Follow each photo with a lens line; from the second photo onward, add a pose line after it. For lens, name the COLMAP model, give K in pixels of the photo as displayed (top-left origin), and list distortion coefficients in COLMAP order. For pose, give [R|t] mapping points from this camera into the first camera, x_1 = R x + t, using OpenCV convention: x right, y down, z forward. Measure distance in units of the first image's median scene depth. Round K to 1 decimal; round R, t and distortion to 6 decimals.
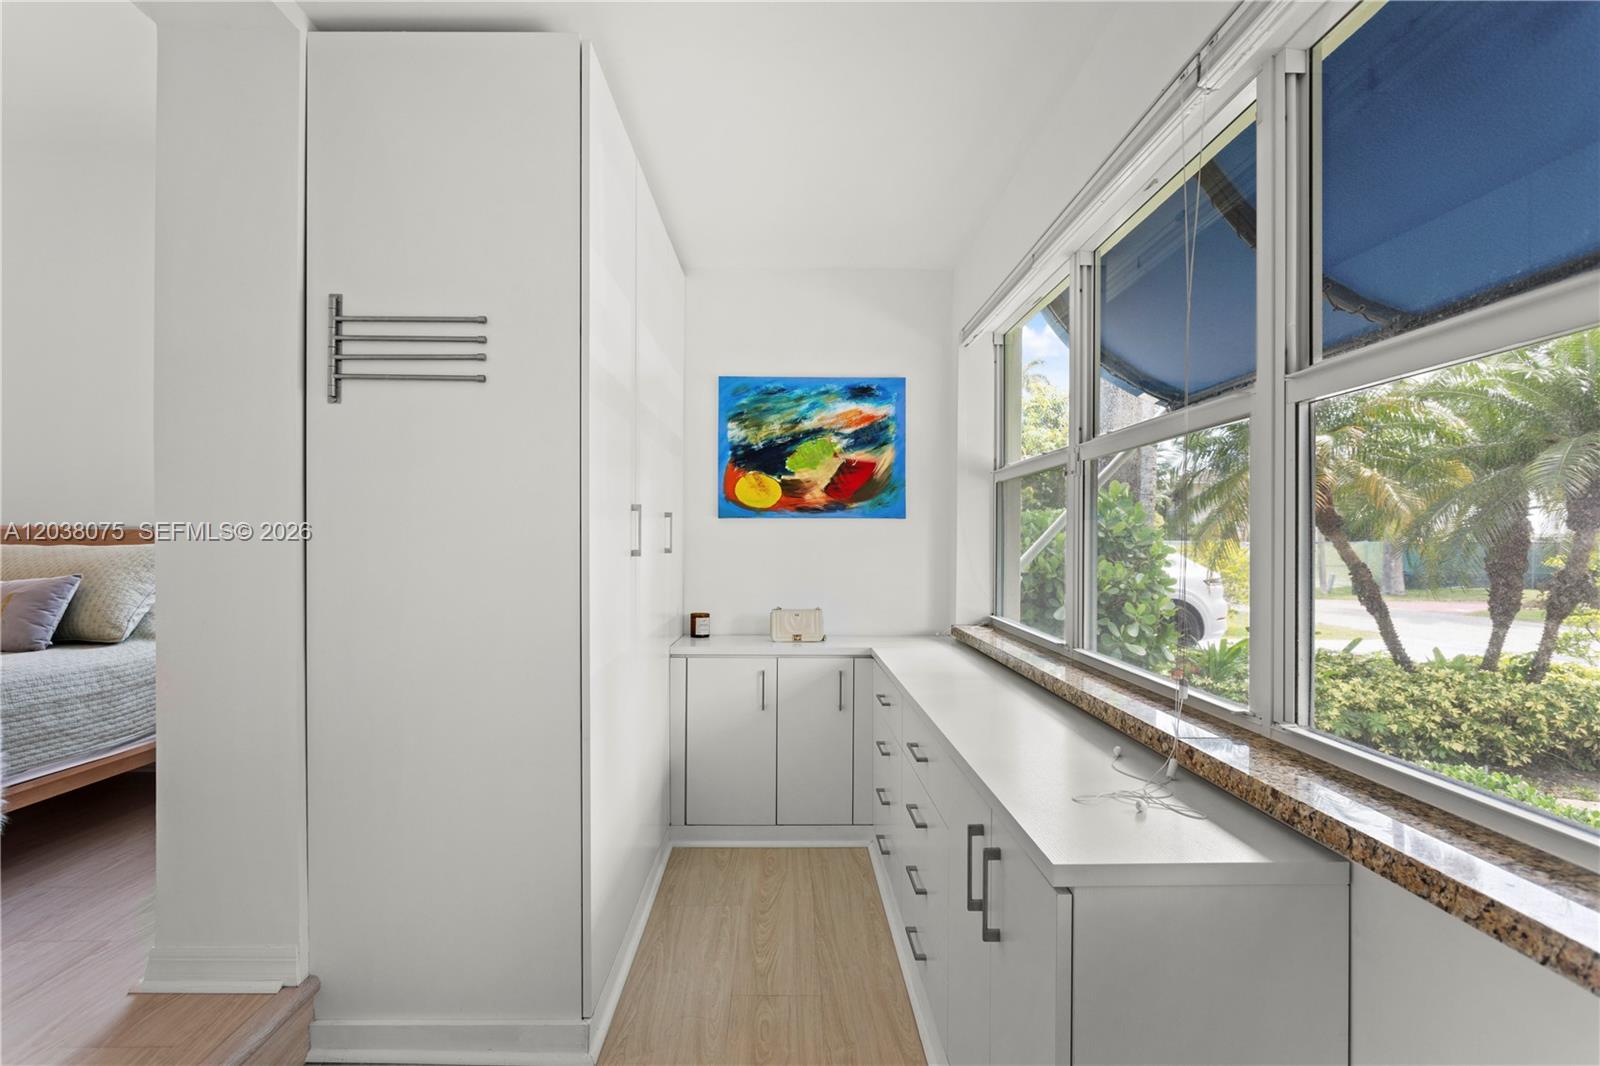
lens RADIAL K [[770.4, 0, 799.0], [0, 770.4, 540.9], [0, 0, 1]] dist [-0.014491, -0.000162]
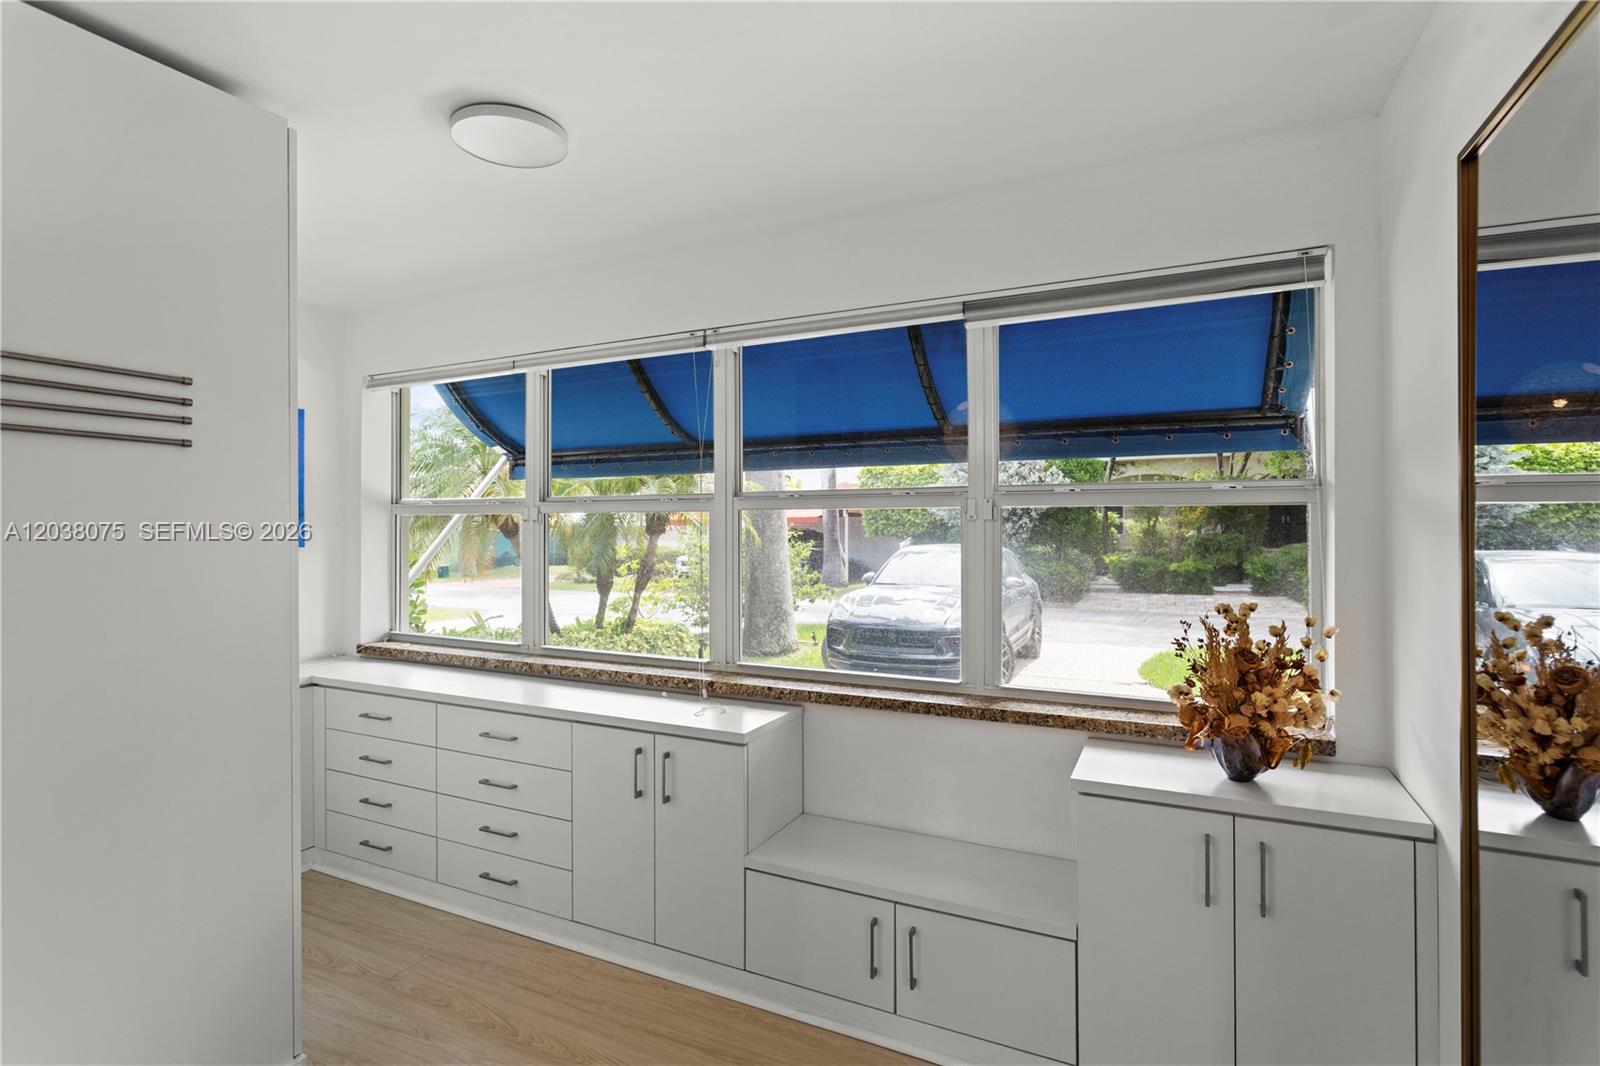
lens RADIAL K [[770.4, 0, 799.0], [0, 770.4, 540.9], [0, 0, 1]] dist [-0.014491, -0.000162]
pose [[0.454064, -0.020962, 0.890723, -0.594431], [0.006167, 0.999773, 0.020385, -0.069780], [-0.890948, -0.003763, 0.454090, -0.060347]]
